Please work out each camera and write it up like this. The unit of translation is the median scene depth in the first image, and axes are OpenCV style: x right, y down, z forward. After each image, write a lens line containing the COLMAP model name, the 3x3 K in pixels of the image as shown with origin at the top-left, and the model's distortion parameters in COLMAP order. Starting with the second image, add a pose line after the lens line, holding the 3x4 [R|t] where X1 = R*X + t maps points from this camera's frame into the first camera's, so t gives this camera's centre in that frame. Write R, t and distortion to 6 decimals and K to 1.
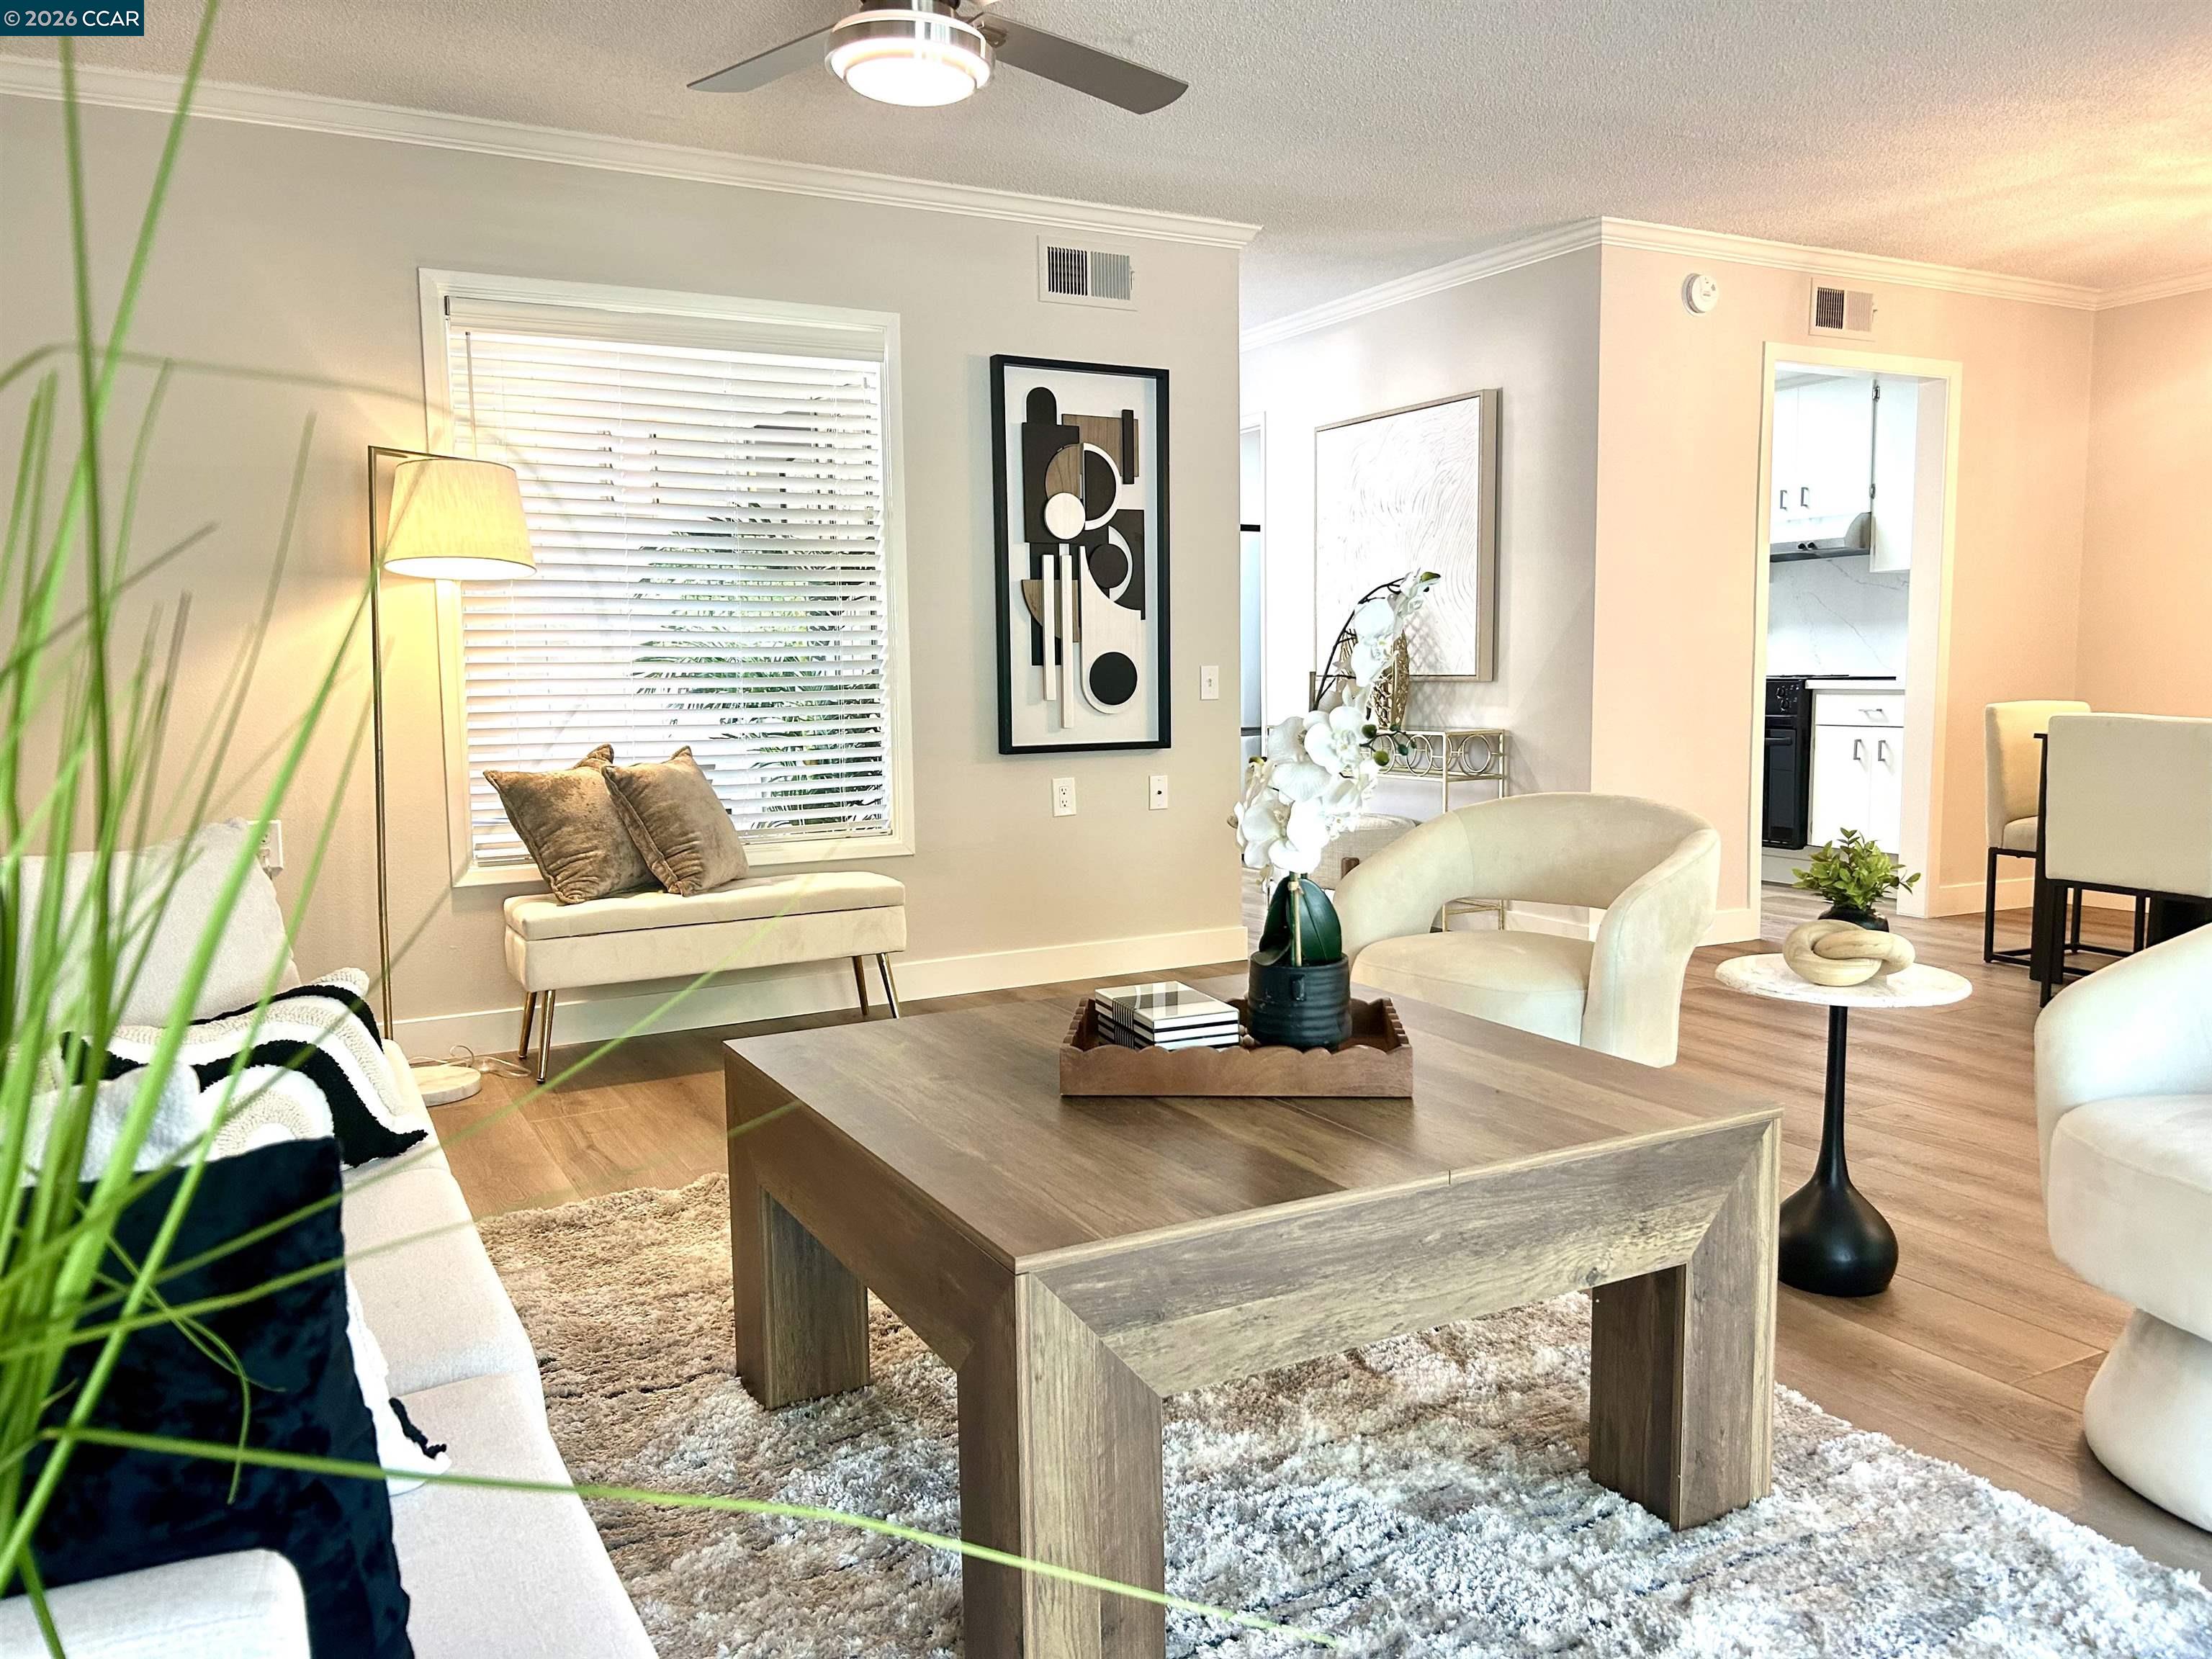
lens RADIAL K [[1677.5, 0, 1118.6], [0, 1677.5, 831.4], [0, 0, 1]] dist [0.053057, -0.036113]
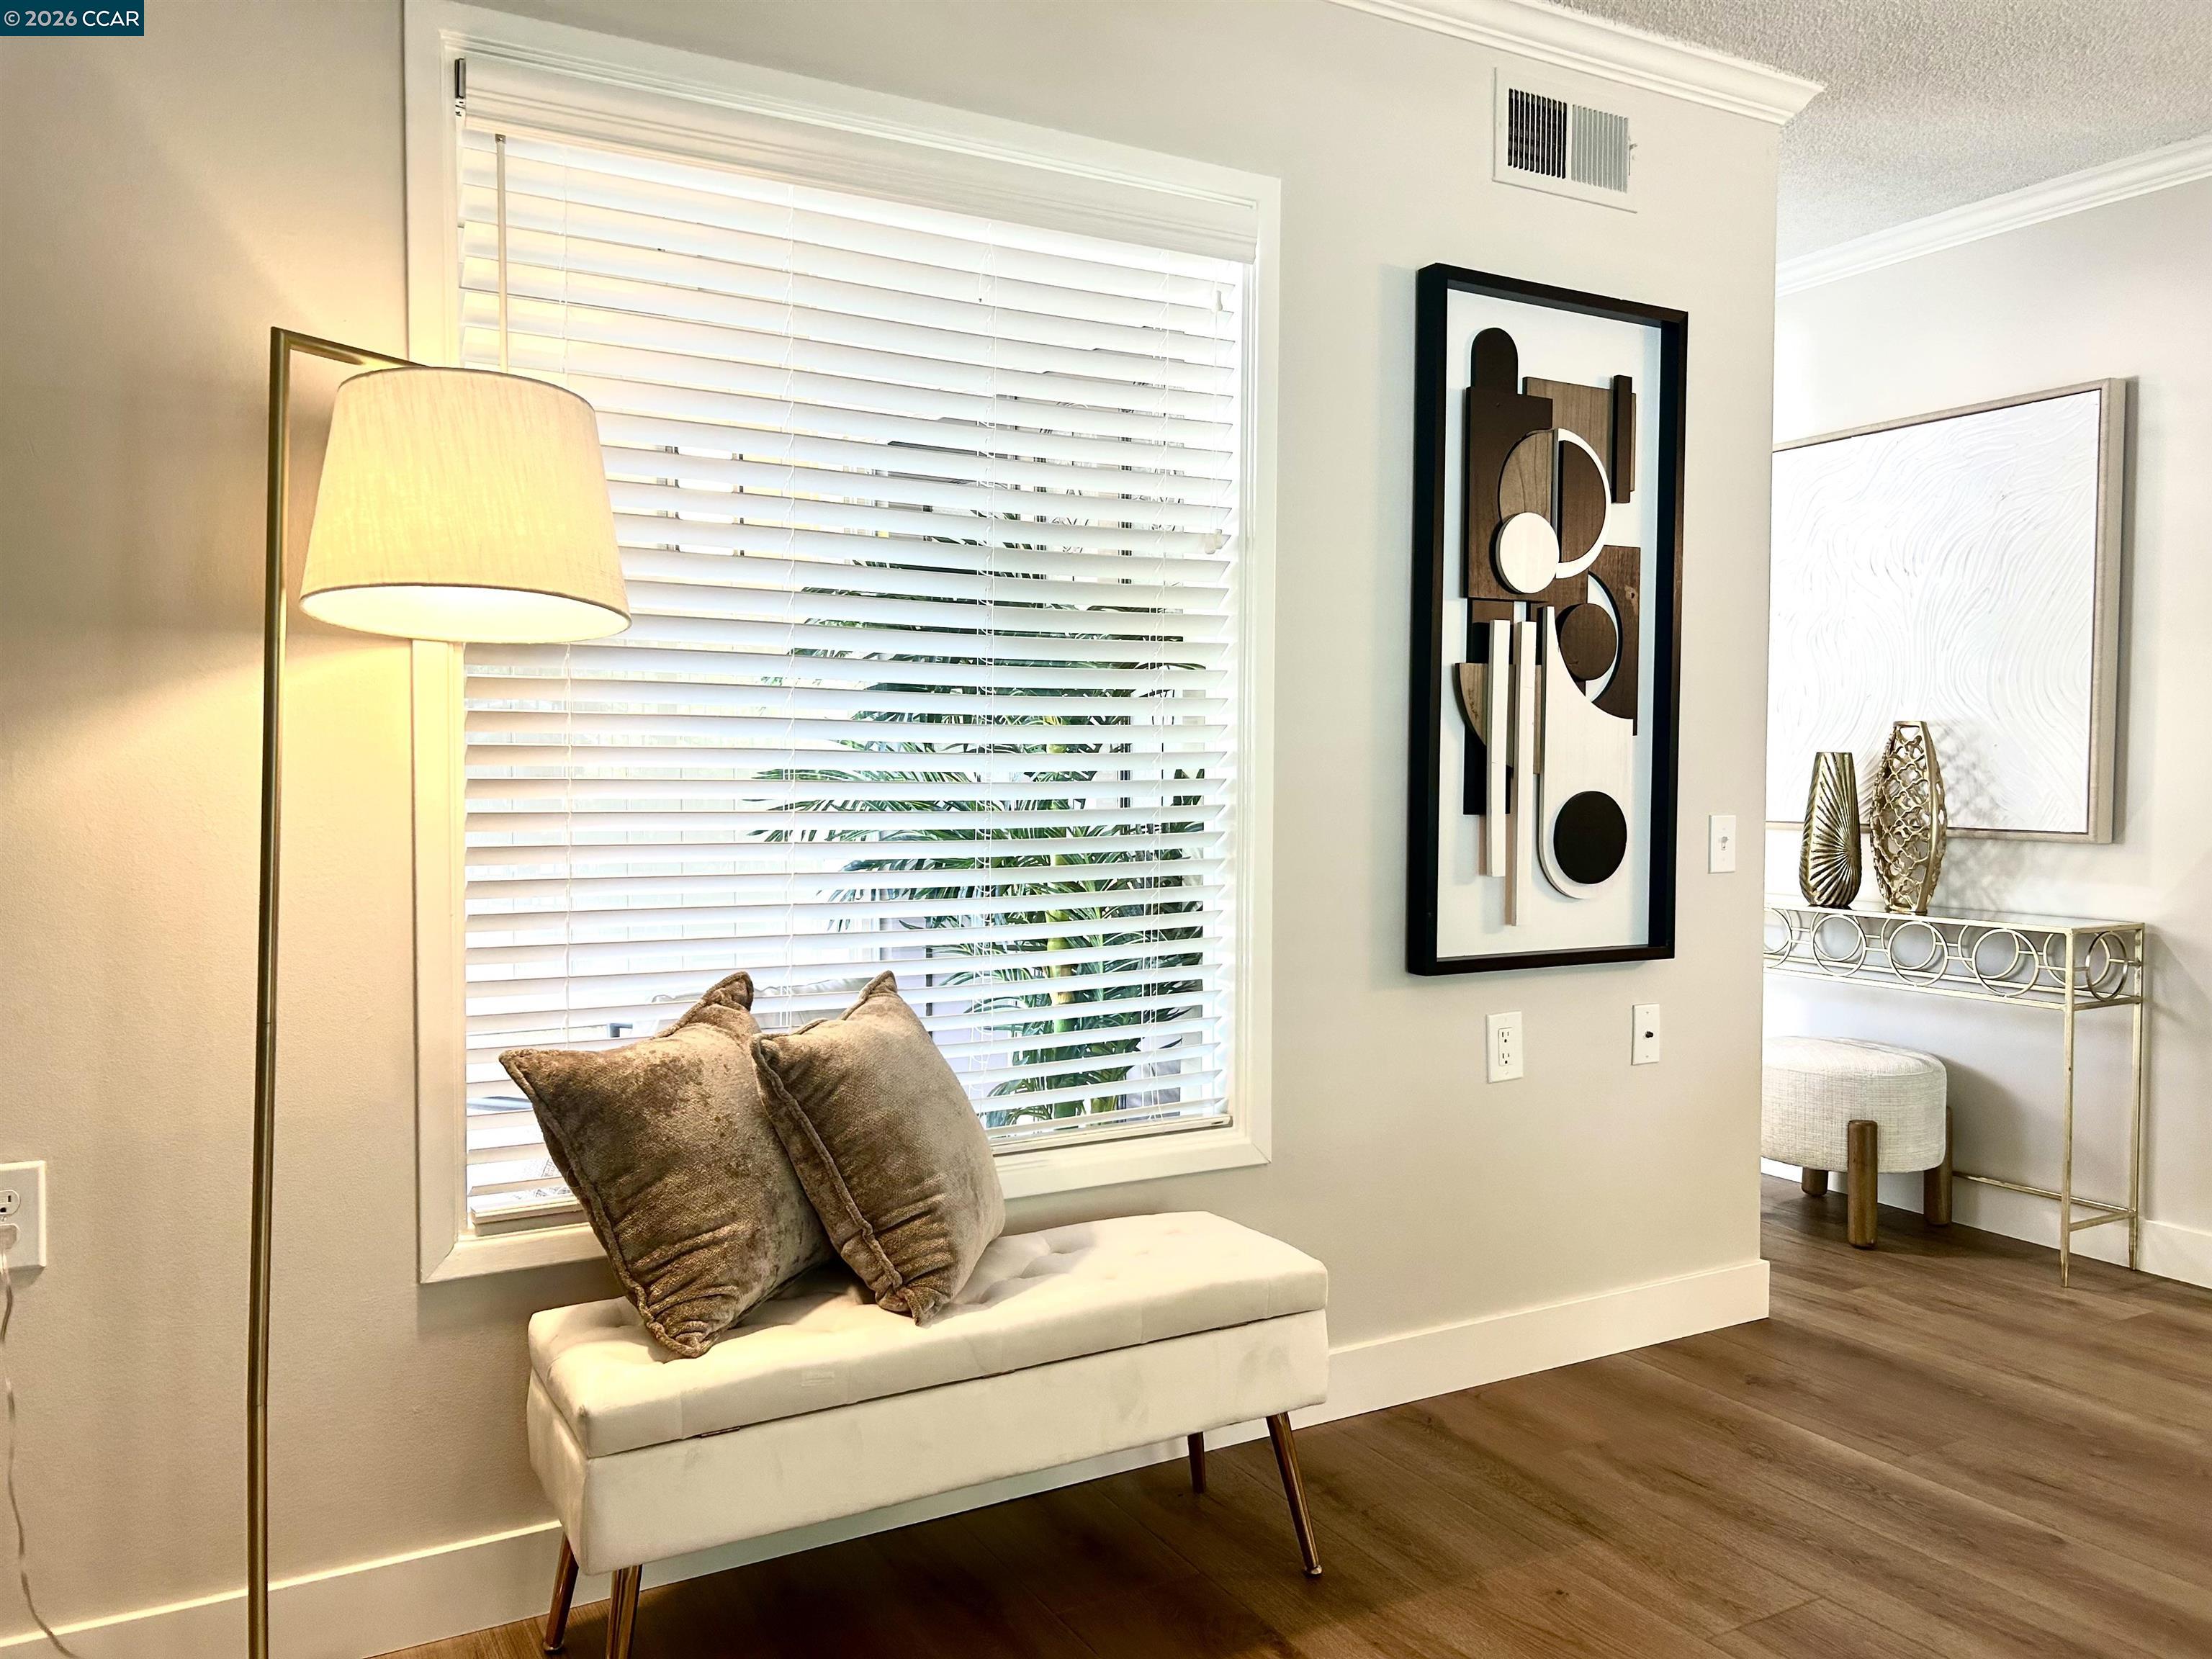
lens RADIAL K [[1677.5, 0, 1118.6], [0, 1677.5, 831.4], [0, 0, 1]] dist [0.053057, -0.036113]
pose [[0.999754, 0.015922, 0.015466, -0.178012], [-0.014957, 0.998047, -0.060652, -0.058044], [-0.016401, 0.060406, 0.998039, 0.441387]]
